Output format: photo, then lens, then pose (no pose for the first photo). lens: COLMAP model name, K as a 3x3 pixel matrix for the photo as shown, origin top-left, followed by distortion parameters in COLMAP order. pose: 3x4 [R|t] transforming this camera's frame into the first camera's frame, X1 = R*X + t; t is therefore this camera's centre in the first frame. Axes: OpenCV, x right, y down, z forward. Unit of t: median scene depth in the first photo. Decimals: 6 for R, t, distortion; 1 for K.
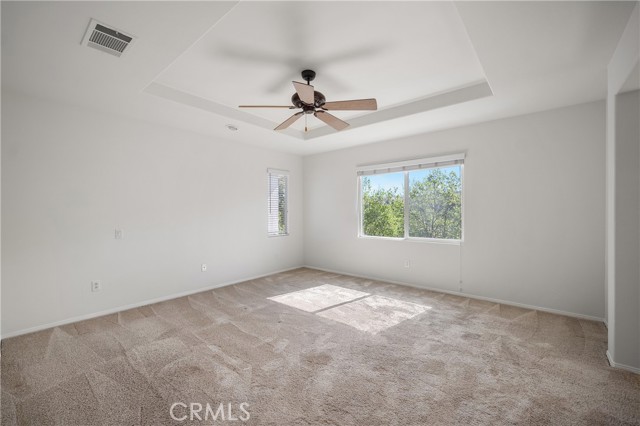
lens RADIAL K [[263.1, 0, 321.0], [0, 263.1, 210.5], [0, 0, 1]] dist [0.003653, 0.000194]
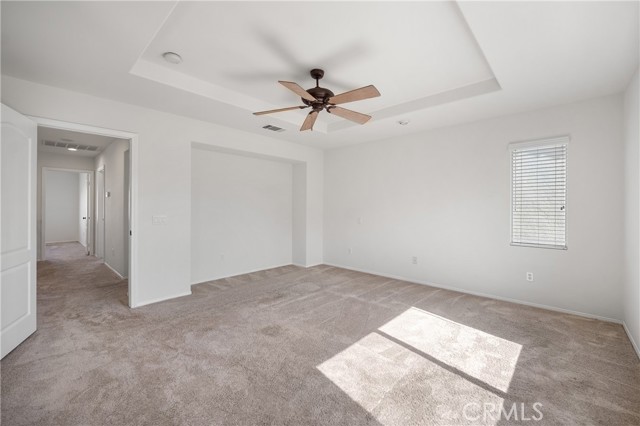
lens RADIAL K [[263.1, 0, 320.9], [0, 263.1, 208.6], [0, 0, 1]] dist [0.003653, 0.000194]
pose [[-0.052732, 0.010556, -0.998553, 0.719109], [0.002952, 0.999941, 0.010415, 0.000248], [0.998604, -0.002399, -0.052760, 0.793284]]
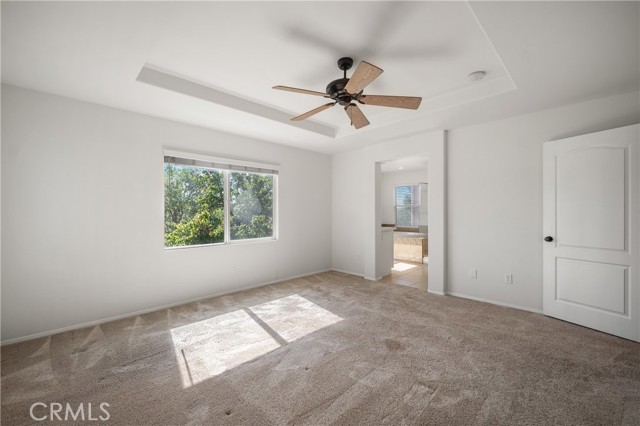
lens RADIAL K [[263.1, 0, 319.8], [0, 263.1, 213.4], [0, 0, 1]] dist [0.003653, 0.000194]
pose [[0.095810, 0.000166, 0.995400, -0.713010], [0.000153, 1.000000, -0.000181, 0.005271], [-0.995400, 0.000170, 0.095810, 0.740888]]
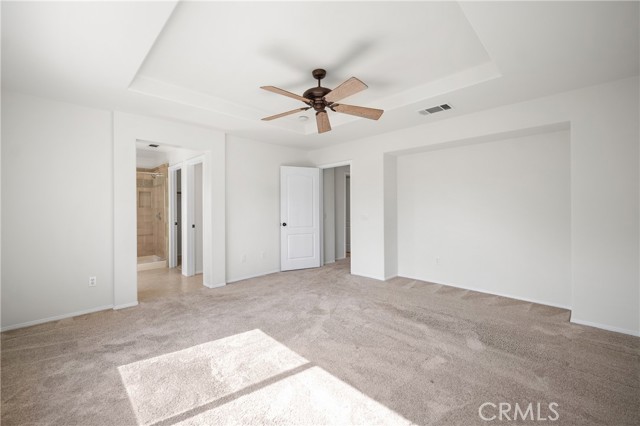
lens RADIAL K [[263.1, 0, 320.0], [0, 263.1, 210.8], [0, 0, 1]] dist [0.003653, 0.000194]
pose [[-0.995995, 0.006137, 0.089194, -0.095556], [0.006974, 0.999934, 0.009079, 0.002650], [-0.089132, 0.009664, -0.995973, 1.489195]]
